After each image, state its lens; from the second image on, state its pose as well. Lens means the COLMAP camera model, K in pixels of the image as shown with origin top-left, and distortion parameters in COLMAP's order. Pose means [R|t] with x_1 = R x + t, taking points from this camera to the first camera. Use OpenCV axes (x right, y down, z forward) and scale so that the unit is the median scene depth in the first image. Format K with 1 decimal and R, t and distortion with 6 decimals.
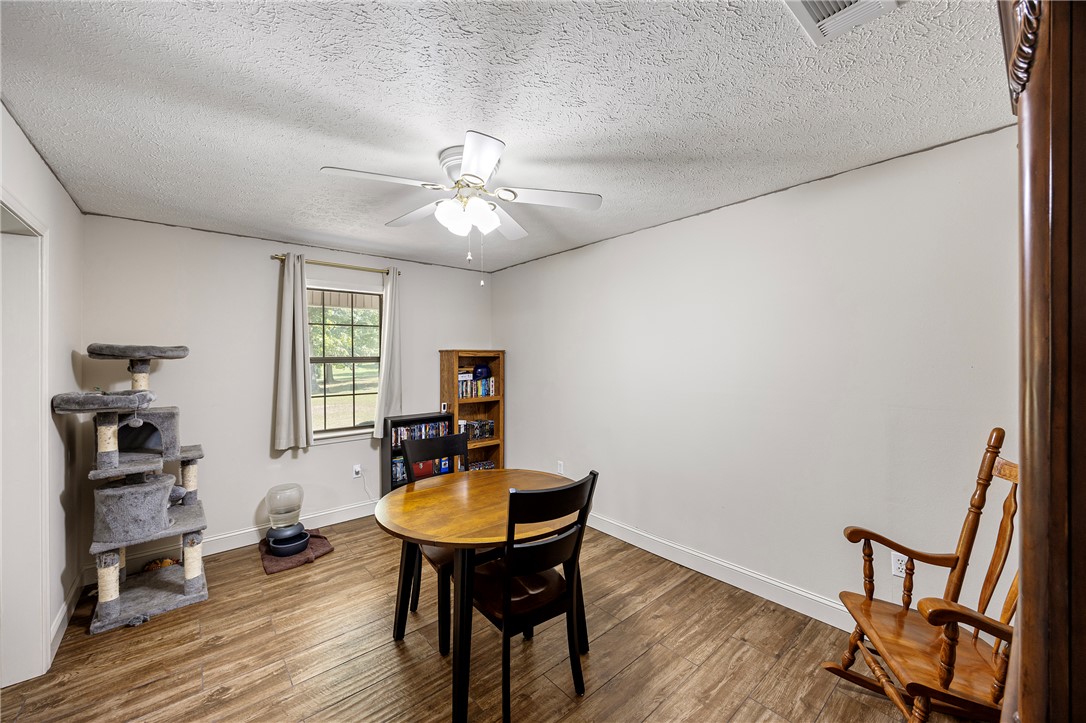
lens RADIAL K [[416.4, 0, 544.3], [0, 416.4, 357.7], [0, 0, 1]] dist [-0.002303, 0.000563]
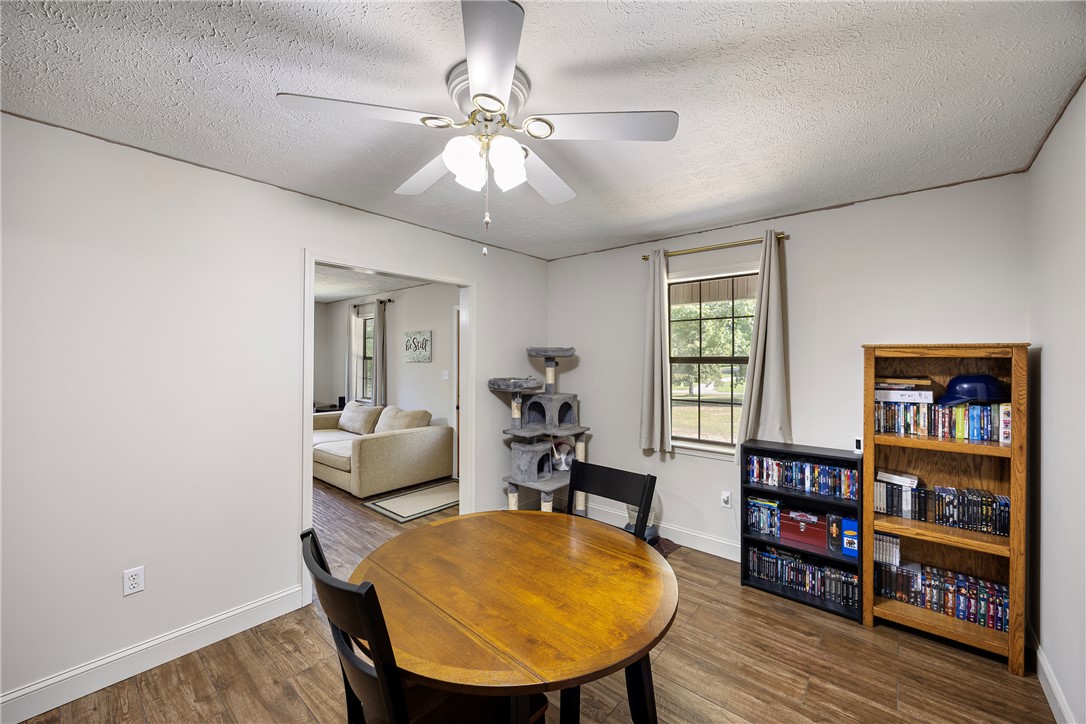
lens RADIAL K [[416.4, 0, 544.3], [0, 416.4, 357.0], [0, 0, 1]] dist [-0.002303, 0.000563]
pose [[0.166578, 0.002096, -0.986026, 0.247928], [-0.011512, 0.999934, 0.000181, 0.001620], [0.985961, 0.011321, 0.166591, 0.455372]]
